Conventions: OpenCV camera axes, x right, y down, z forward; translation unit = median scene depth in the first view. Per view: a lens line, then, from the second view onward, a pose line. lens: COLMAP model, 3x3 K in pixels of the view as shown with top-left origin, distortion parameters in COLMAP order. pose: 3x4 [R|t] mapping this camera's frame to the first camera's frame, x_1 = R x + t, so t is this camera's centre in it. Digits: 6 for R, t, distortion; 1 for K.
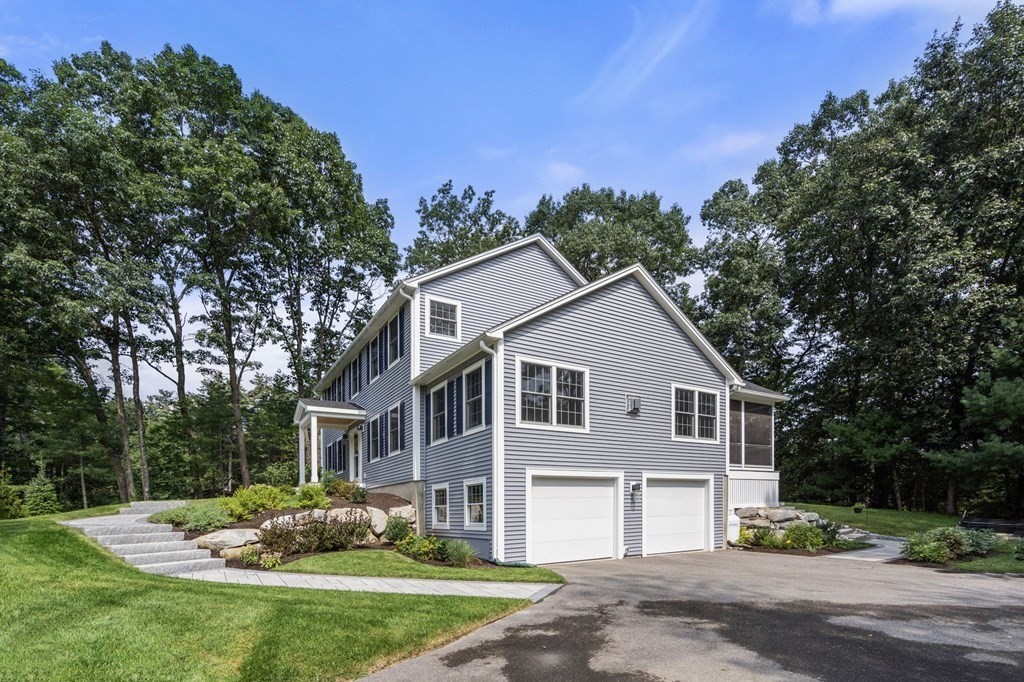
lens RADIAL K [[490.6, 0, 451.3], [0, 490.6, 523.0], [0, 0, 1]] dist [-0.003133, -0.000007]
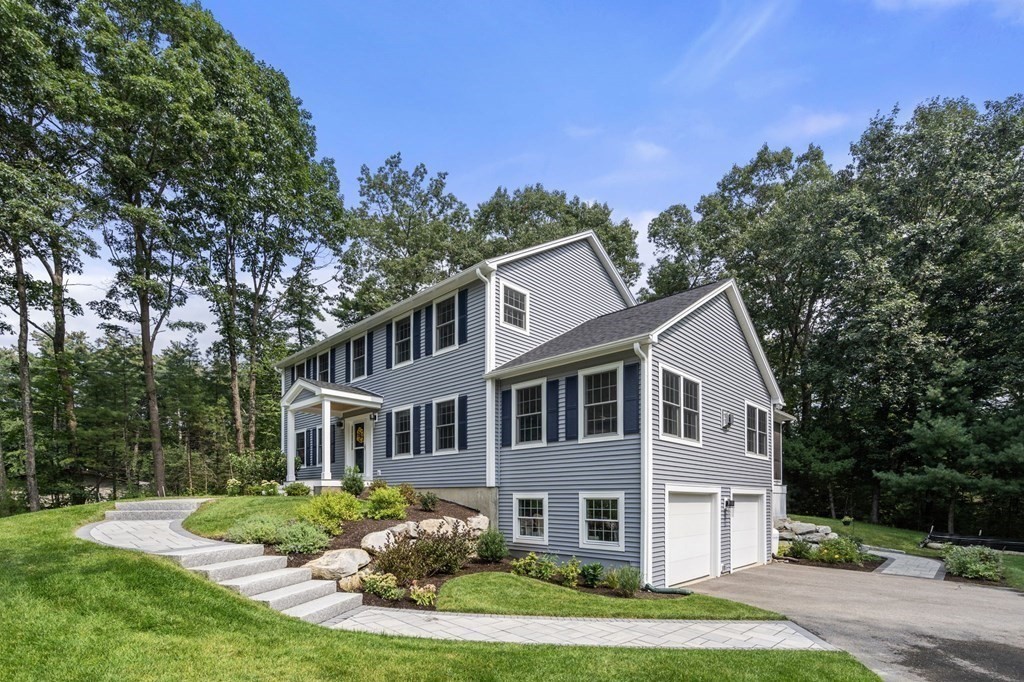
lens RADIAL K [[505.2, 0, 467.9], [0, 505.2, 504.1], [0, 0, 1]] dist [-0.002499, -0.000007]
pose [[0.967194, 0.022388, 0.253049, -0.288275], [-0.018104, 0.999651, -0.019243, -0.031087], [-0.253392, 0.014031, 0.967262, 0.111897]]
